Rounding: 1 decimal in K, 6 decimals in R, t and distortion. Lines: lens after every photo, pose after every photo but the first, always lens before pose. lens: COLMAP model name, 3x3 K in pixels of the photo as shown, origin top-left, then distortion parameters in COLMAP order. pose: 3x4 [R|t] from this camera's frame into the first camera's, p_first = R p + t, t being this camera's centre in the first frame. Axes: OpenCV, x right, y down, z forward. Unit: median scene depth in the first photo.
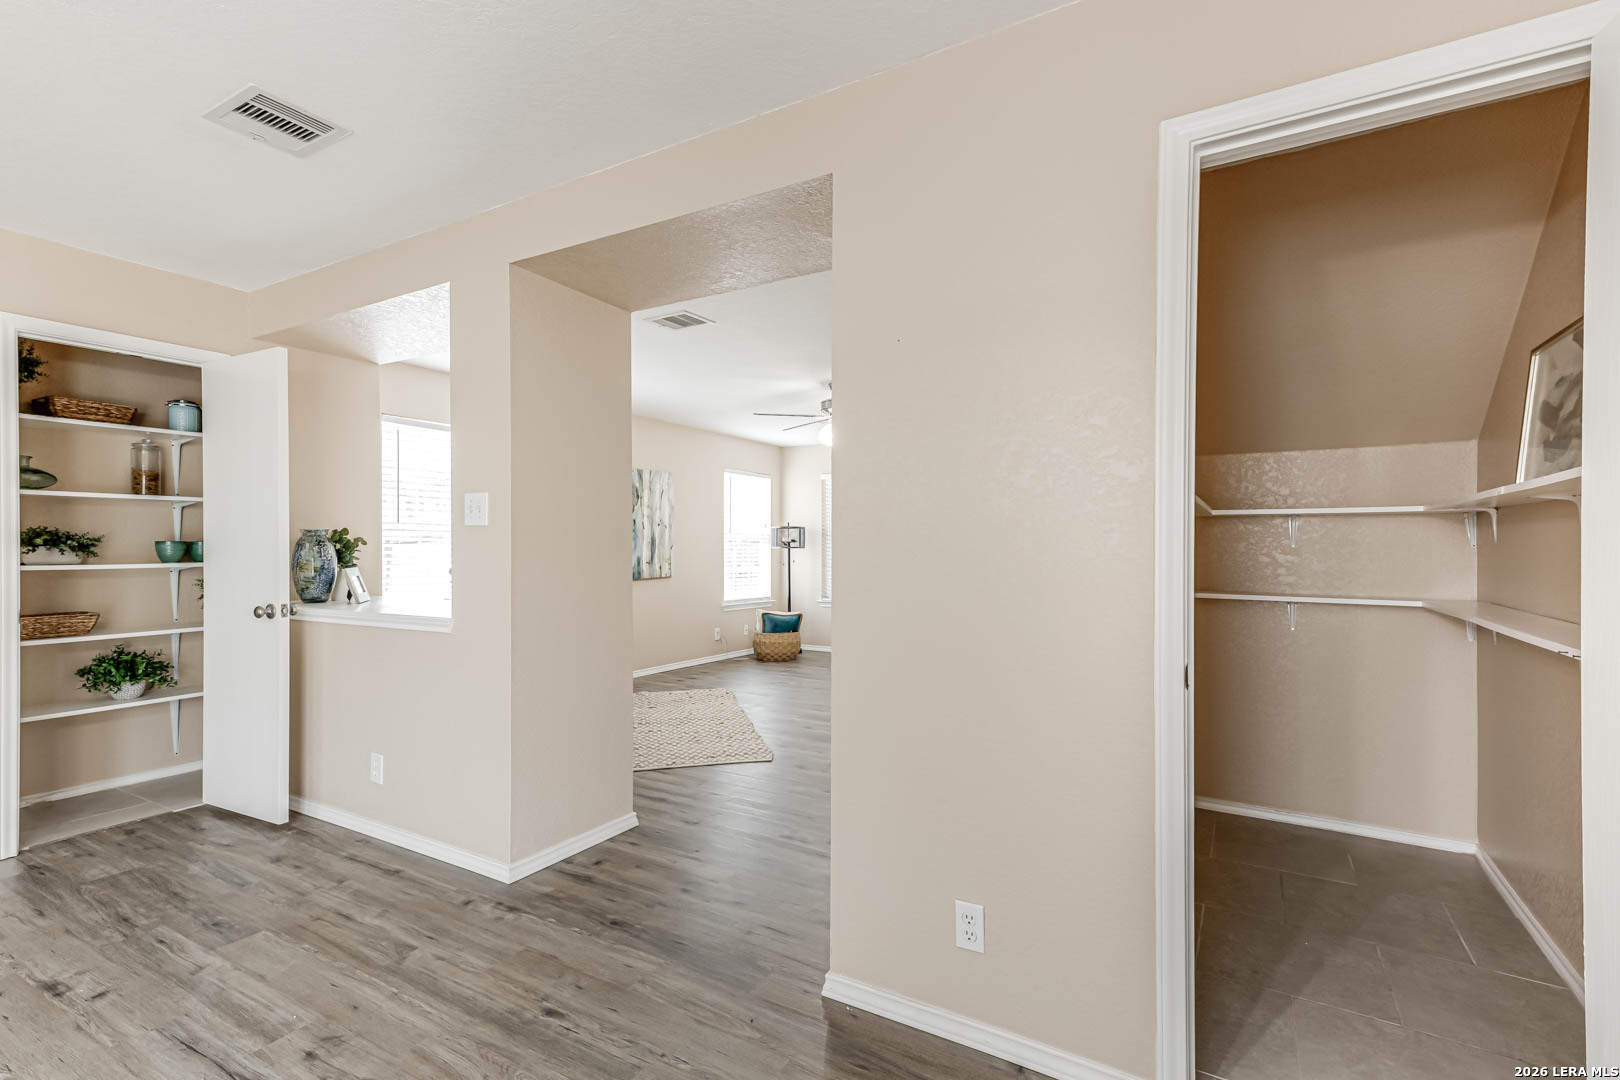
lens RADIAL K [[725.9, 0, 797.9], [0, 725.9, 547.5], [0, 0, 1]] dist [0.021334, 0.000563]
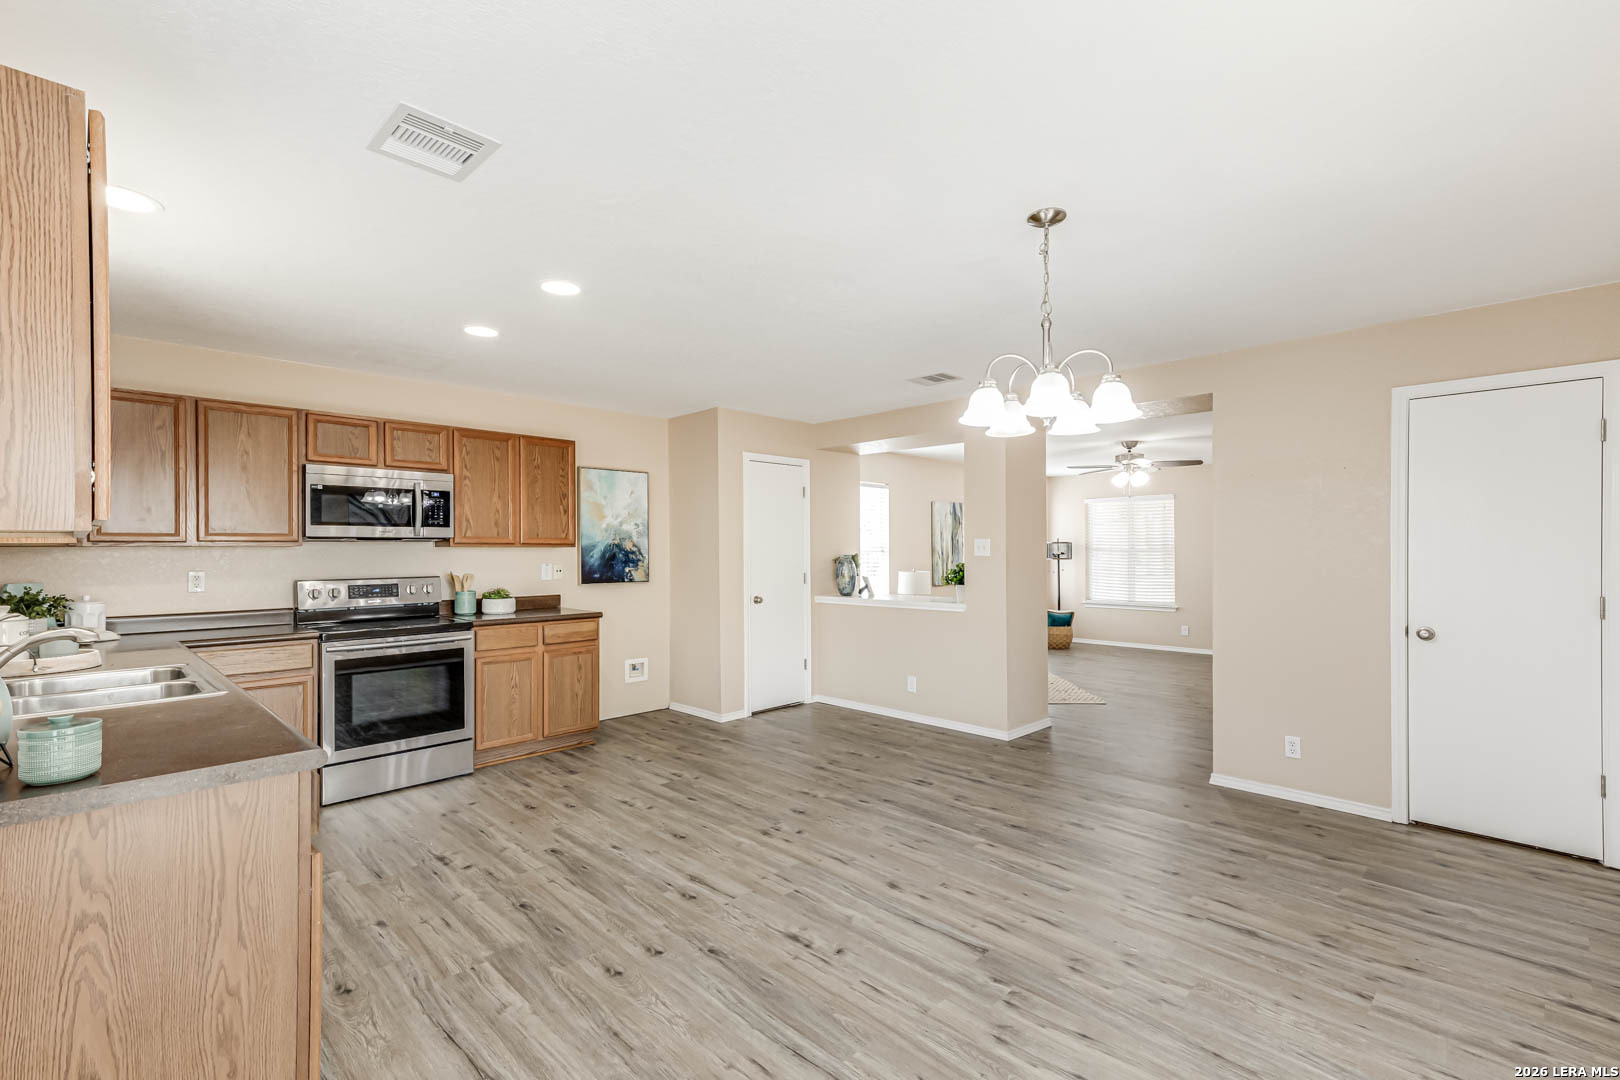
lens RADIAL K [[725.9, 0, 816.8], [0, 725.9, 544.7], [0, 0, 1]] dist [0.021334, 0.000563]
pose [[0.975665, -0.004363, -0.219225, -0.157610], [0.002434, 0.999956, -0.009068, -0.015528], [0.219255, 0.008314, 0.975632, -0.341665]]
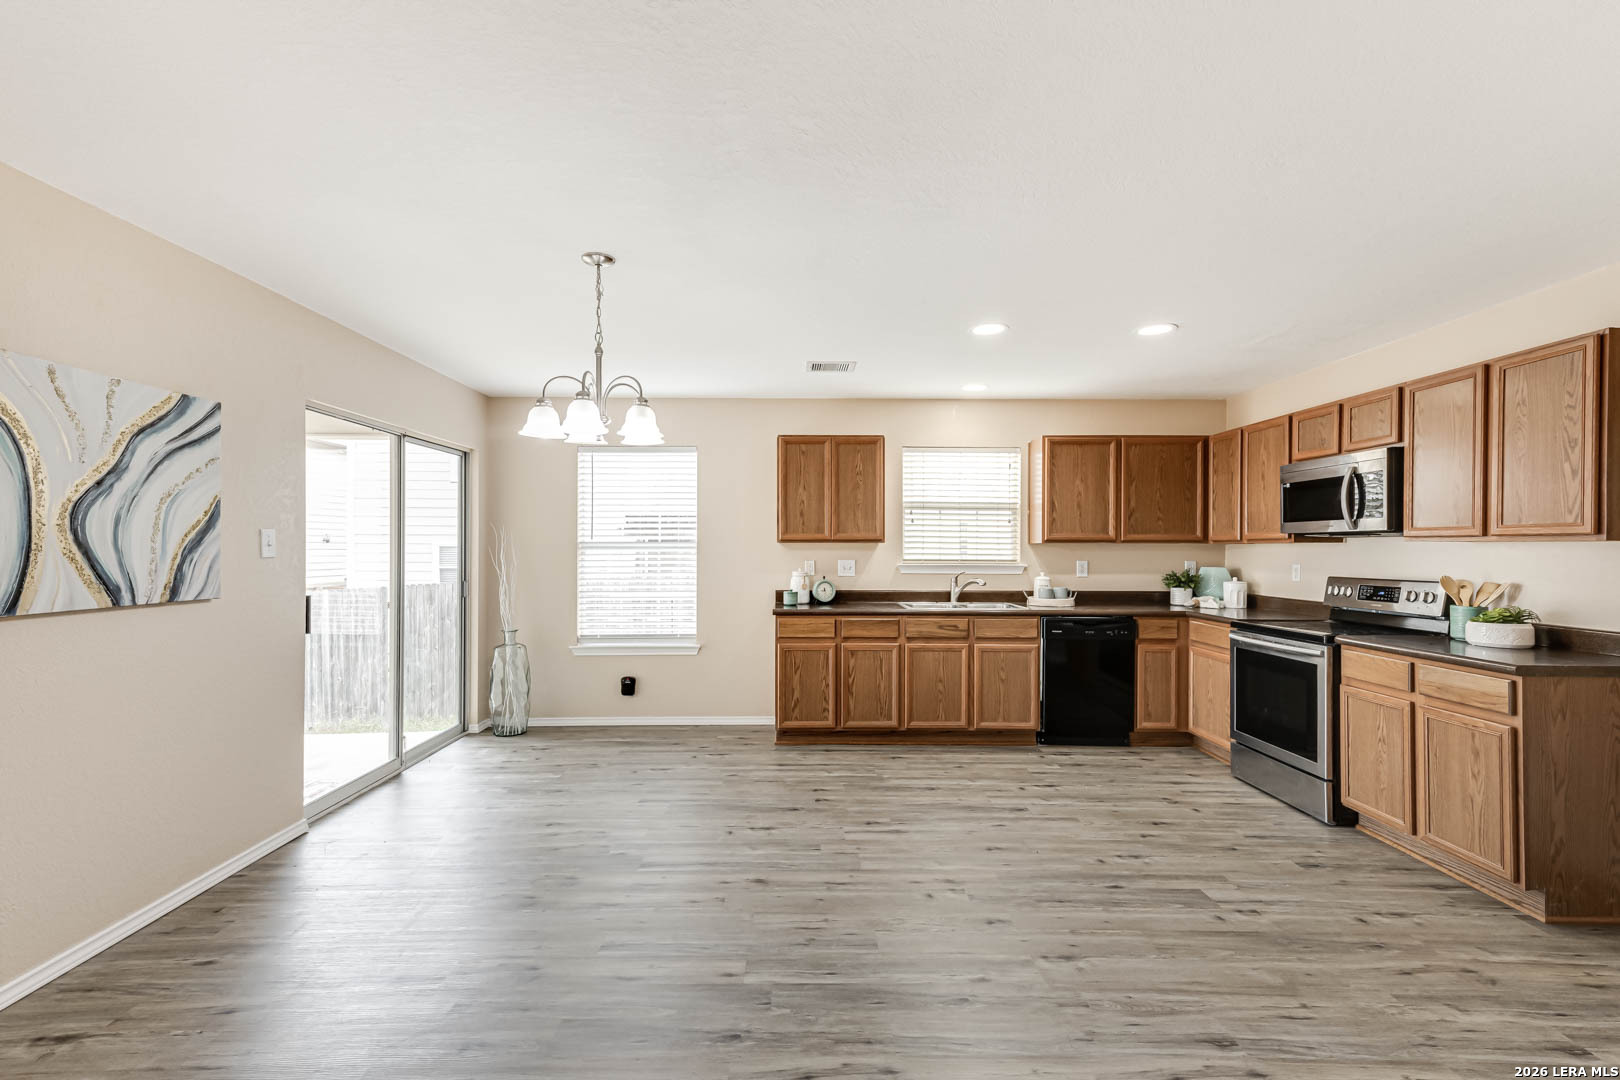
lens RADIAL K [[725.9, 0, 793.4], [0, 725.9, 549.7], [0, 0, 1]] dist [0.021334, 0.000563]
pose [[-0.854366, -0.000231, -0.519671, -0.021556], [-0.001350, 0.999998, 0.001775, -0.015711], [0.519670, 0.002218, -0.854364, 0.362024]]
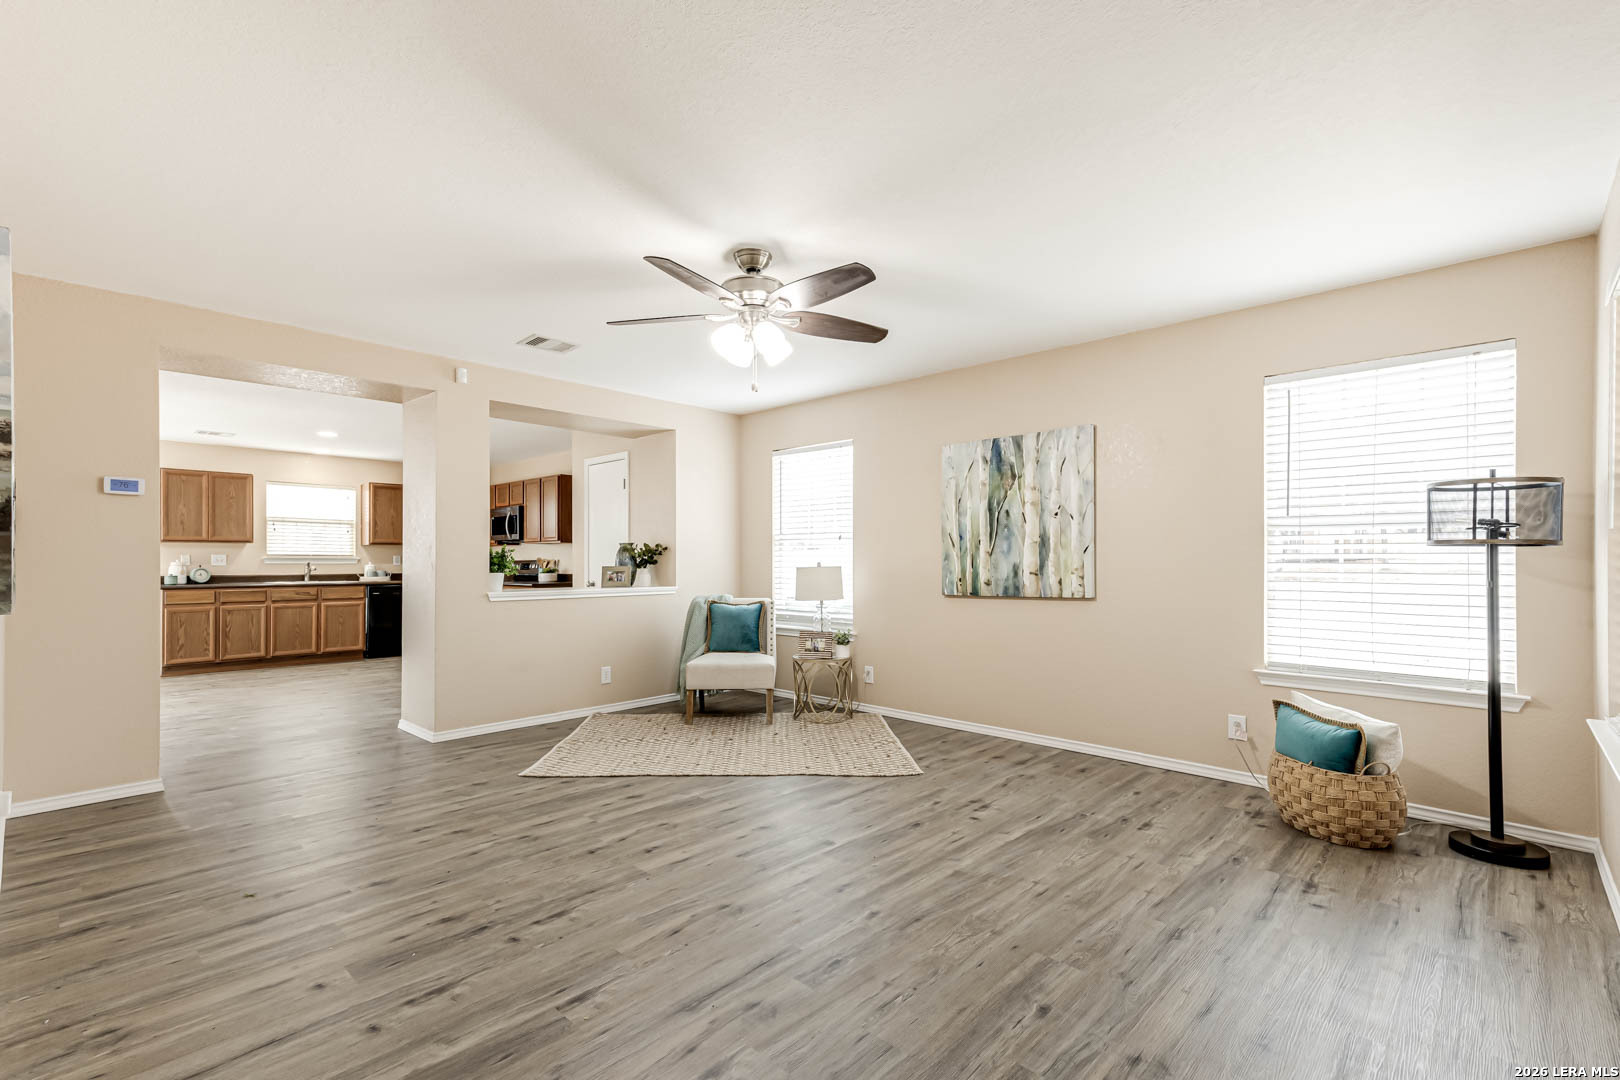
lens RADIAL K [[725.9, 0, 816.8], [0, 725.9, 555.4], [0, 0, 1]] dist [0.021334, 0.000563]
pose [[-0.194804, -0.007267, -0.980815, 0.421852], [0.004299, 0.999957, -0.008262, 0.008081], [0.980833, -0.005826, -0.194764, 0.818240]]
